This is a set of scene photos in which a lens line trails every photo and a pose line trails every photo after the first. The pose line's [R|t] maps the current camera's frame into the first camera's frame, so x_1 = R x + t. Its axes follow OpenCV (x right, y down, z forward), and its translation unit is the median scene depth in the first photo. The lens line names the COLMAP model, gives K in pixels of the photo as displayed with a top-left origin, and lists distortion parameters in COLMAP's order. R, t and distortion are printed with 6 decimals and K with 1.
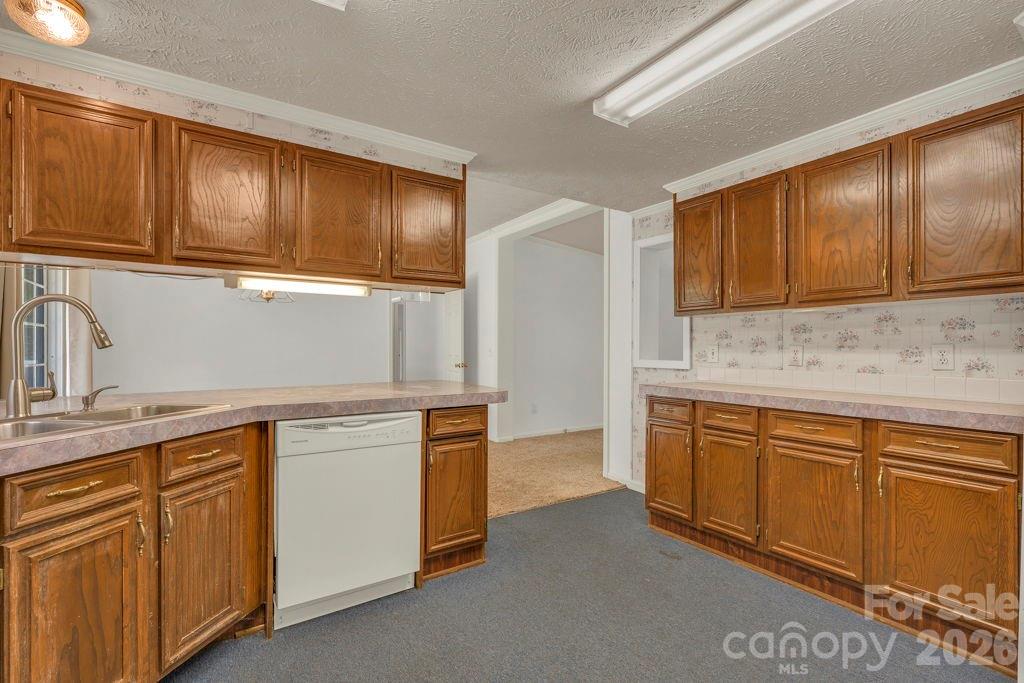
lens RADIAL K [[462.8, 0, 512.9], [0, 462.8, 350.7], [0, 0, 1]] dist [-0.000194, -0.000514]
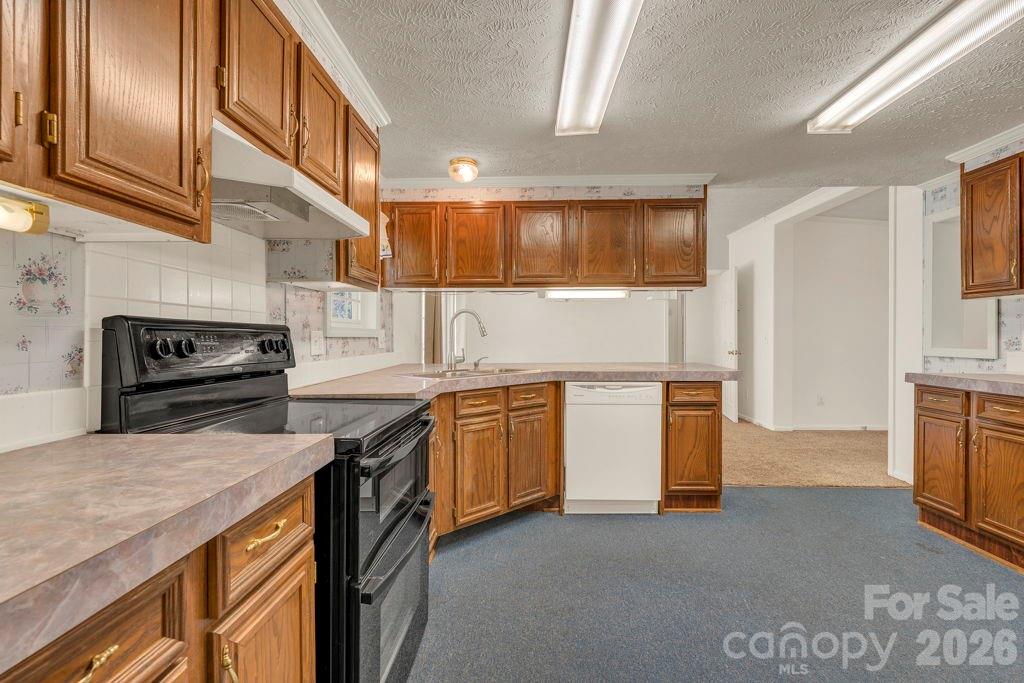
lens RADIAL K [[462.8, 0, 511.7], [0, 462.8, 333.5], [0, 0, 1]] dist [-0.000194, -0.000514]
pose [[0.814065, -0.006537, -0.580737, 0.216226], [-0.000061, 0.999936, -0.011340, 0.003363], [0.580774, 0.009267, 0.814012, -0.332065]]
